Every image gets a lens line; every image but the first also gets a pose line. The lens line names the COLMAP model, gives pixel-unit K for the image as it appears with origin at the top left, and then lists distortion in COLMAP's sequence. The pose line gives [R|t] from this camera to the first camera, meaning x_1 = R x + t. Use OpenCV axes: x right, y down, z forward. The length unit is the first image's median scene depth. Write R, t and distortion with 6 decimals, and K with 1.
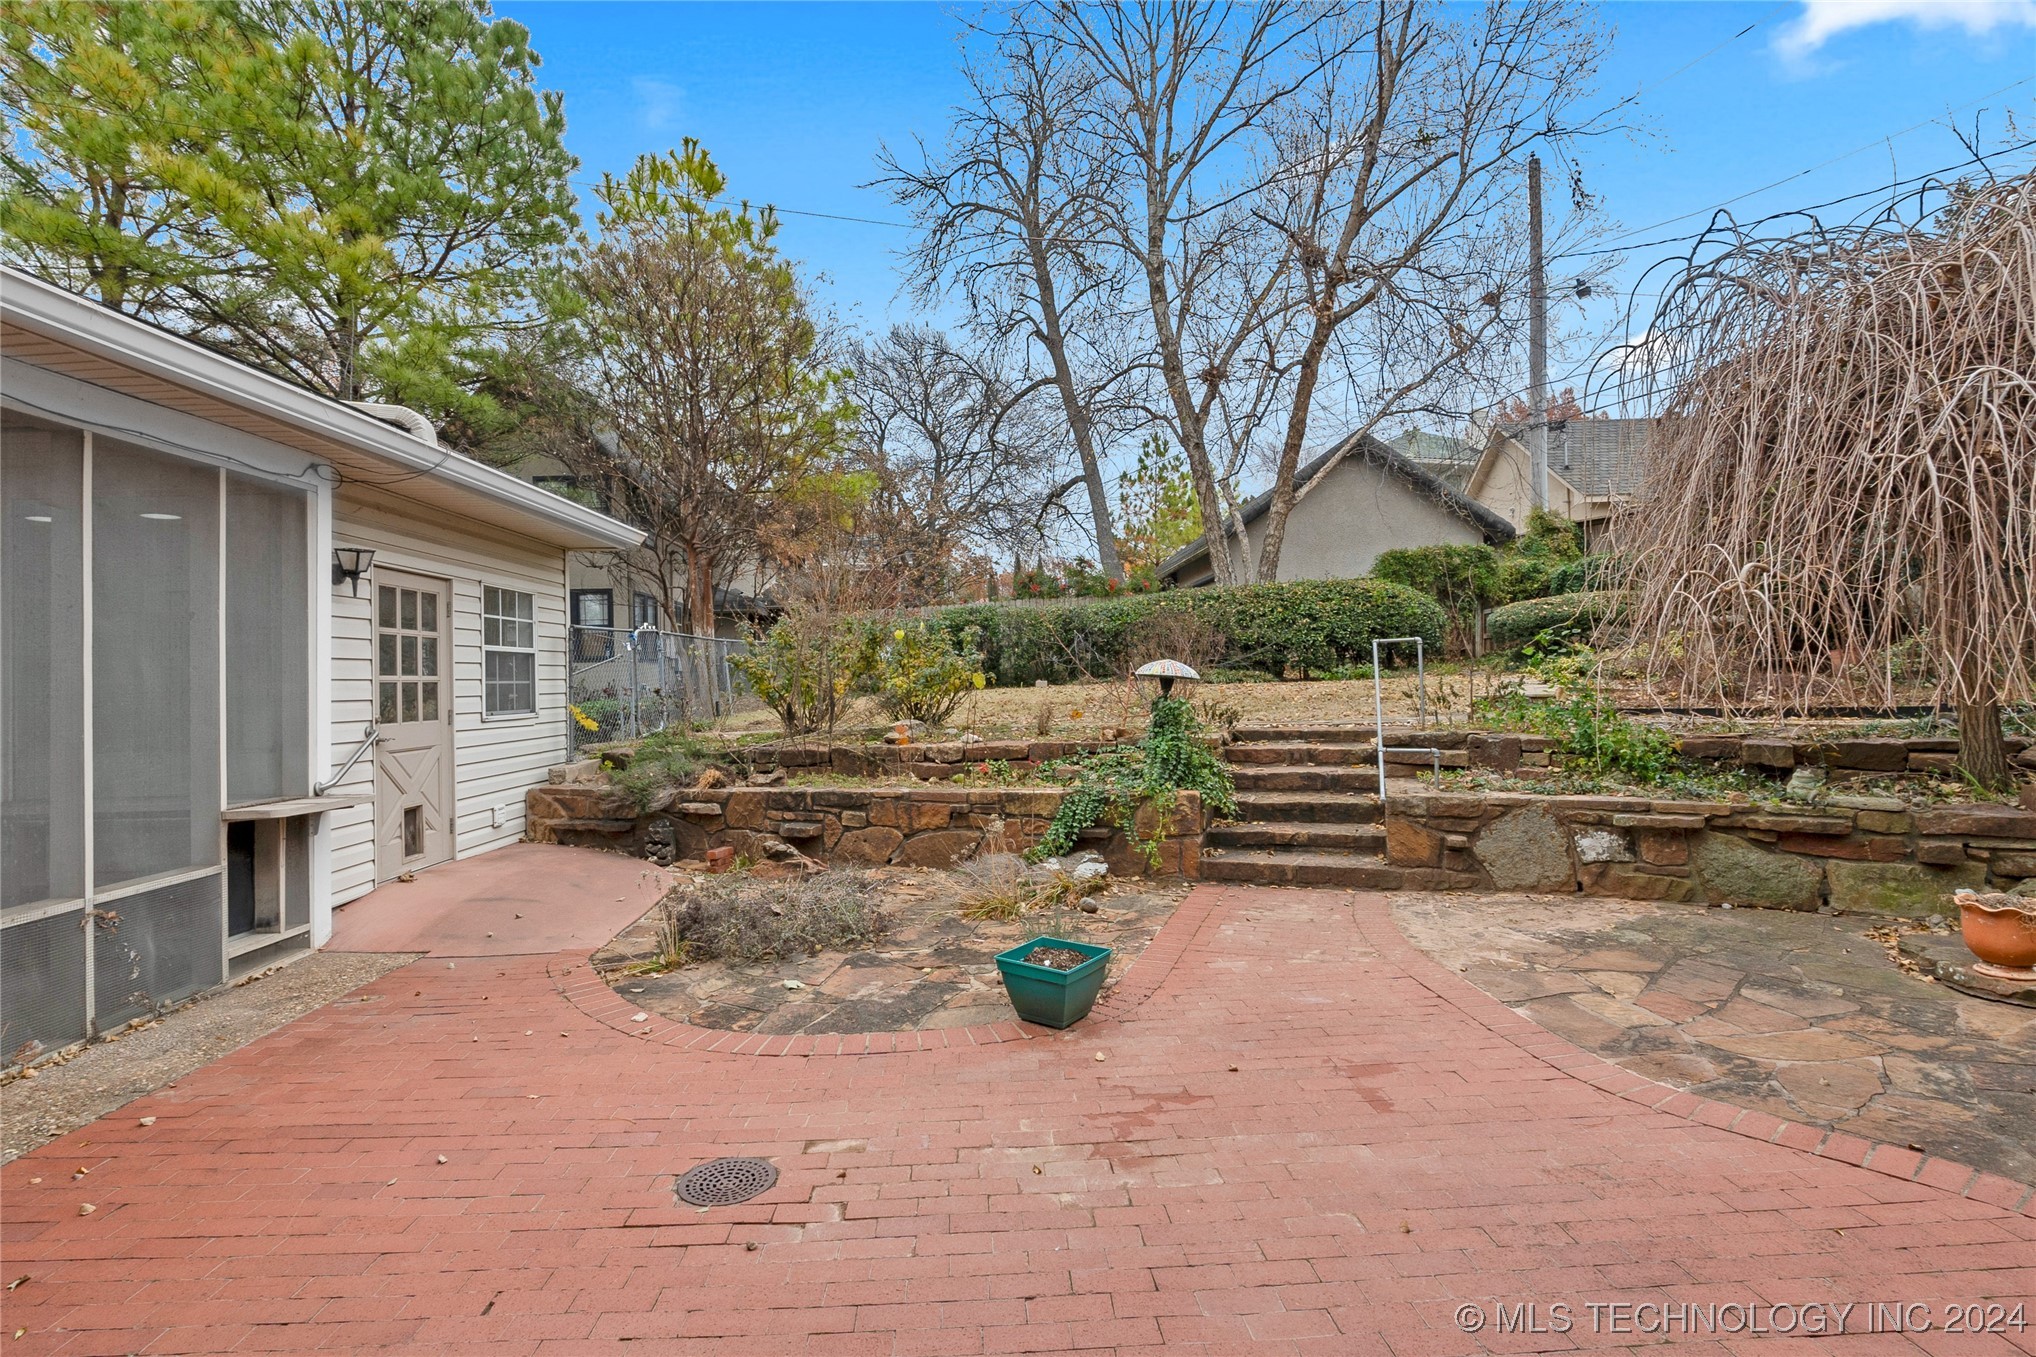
lens RADIAL K [[966.6, 0, 1000.1], [0, 966.6, 674.0], [0, 0, 1]] dist [-0.004822, -0.000371]
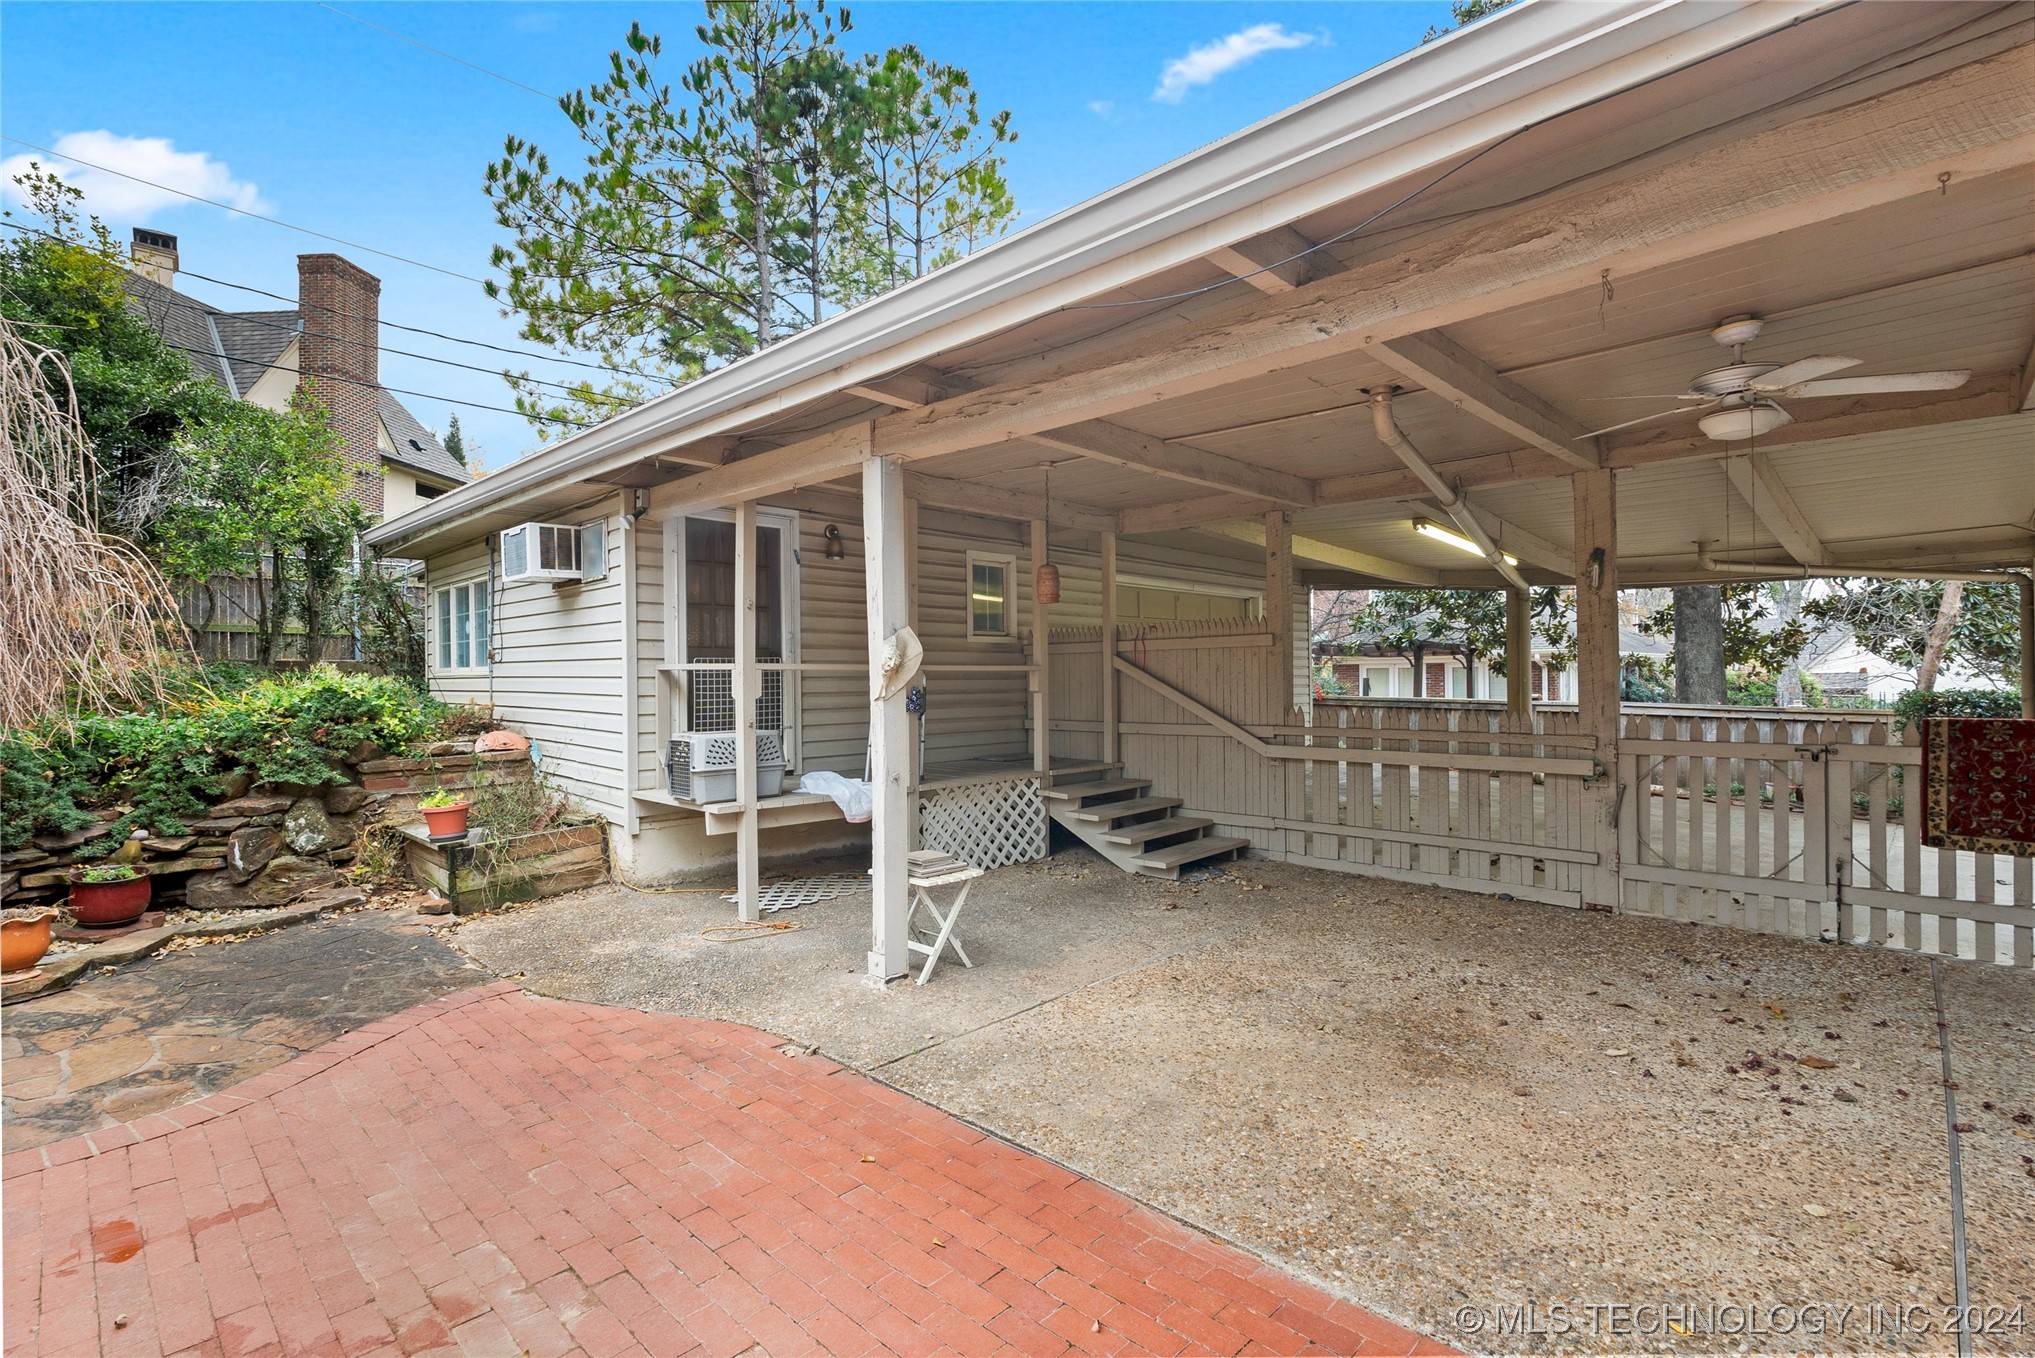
lens RADIAL K [[928.5, 0, 1017.5], [0, 928.5, 679.0], [0, 0, 1]] dist [-0.003244, -0.000185]
pose [[-0.693663, 0.031216, 0.719623, -0.461853], [0.020001, 0.999510, -0.024078, 0.008481], [-0.720022, -0.002309, -0.693948, 0.736844]]
